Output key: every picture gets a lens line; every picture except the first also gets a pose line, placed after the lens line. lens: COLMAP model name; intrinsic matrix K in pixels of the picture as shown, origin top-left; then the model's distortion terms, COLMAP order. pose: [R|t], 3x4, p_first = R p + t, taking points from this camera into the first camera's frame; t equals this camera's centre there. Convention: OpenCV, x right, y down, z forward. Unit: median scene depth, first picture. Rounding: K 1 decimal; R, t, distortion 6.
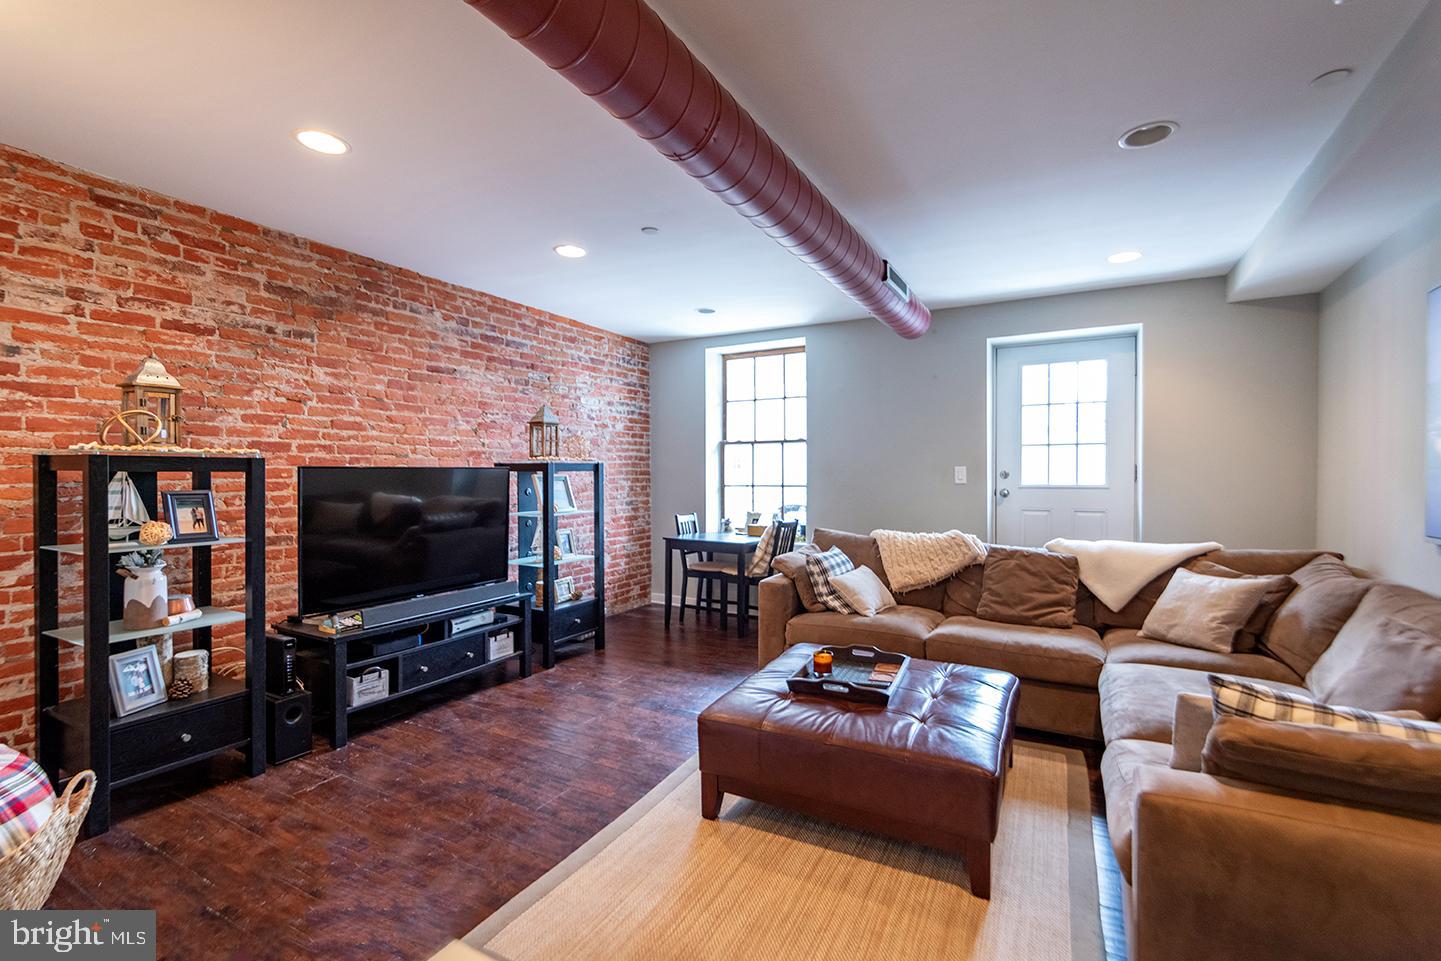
lens RADIAL K [[654.8, 0, 712.0], [0, 654.8, 484.9], [0, 0, 1]] dist [-0.000332, 0.000438]
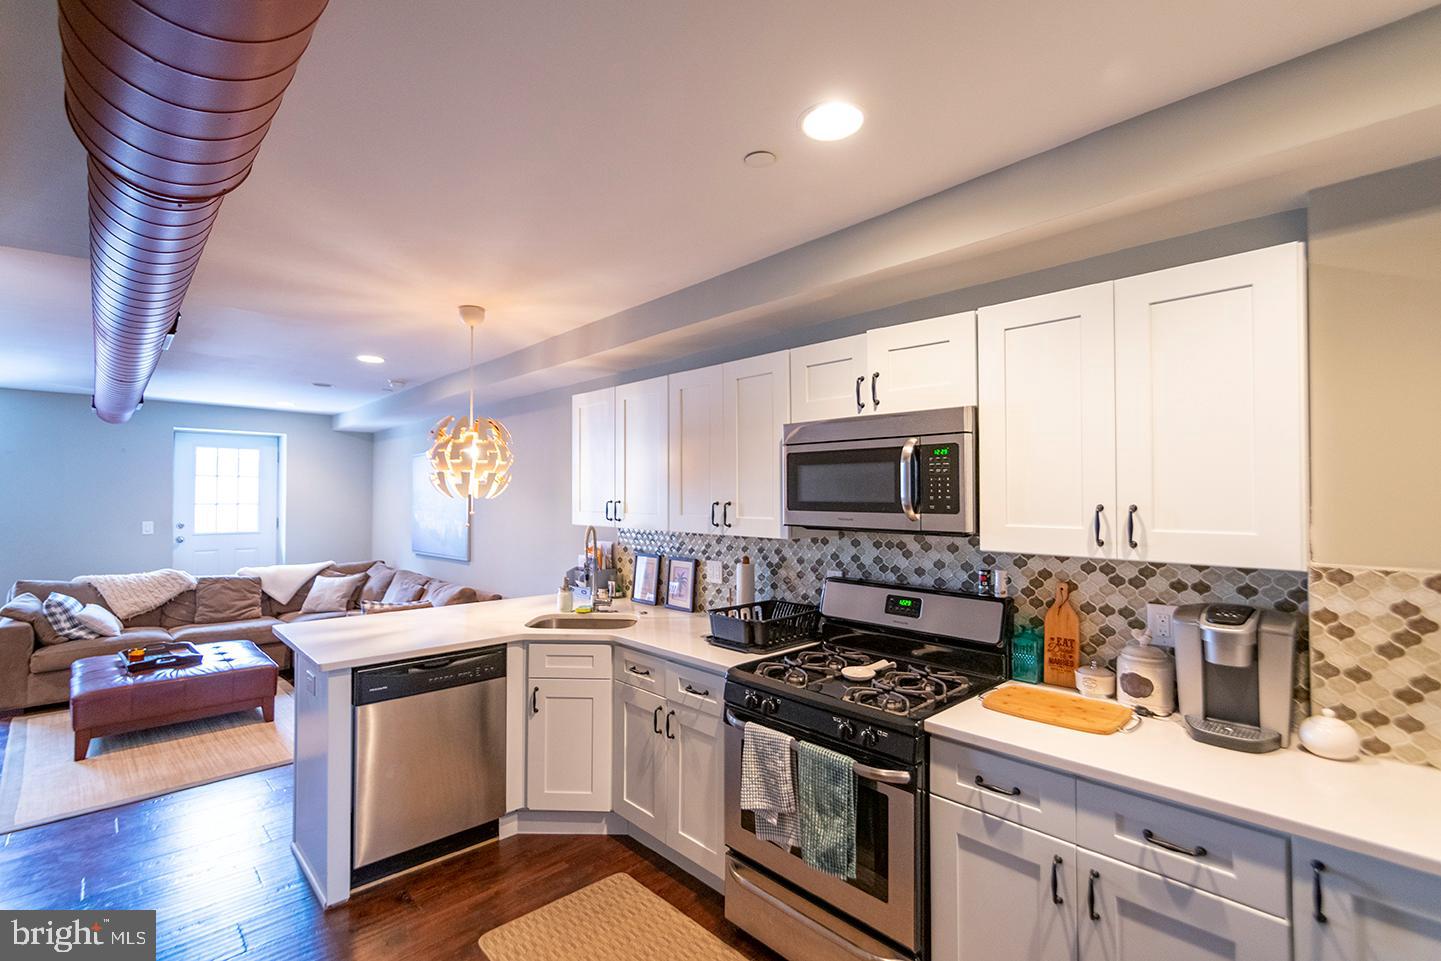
lens RADIAL K [[654.8, 0, 714.0], [0, 654.8, 488.0], [0, 0, 1]] dist [-0.000332, 0.000438]
pose [[0.307209, 0.016591, 0.951497, -0.693070], [0.015294, 0.999633, -0.022369, -0.064086], [-0.951519, 0.021424, 0.306842, -0.641566]]
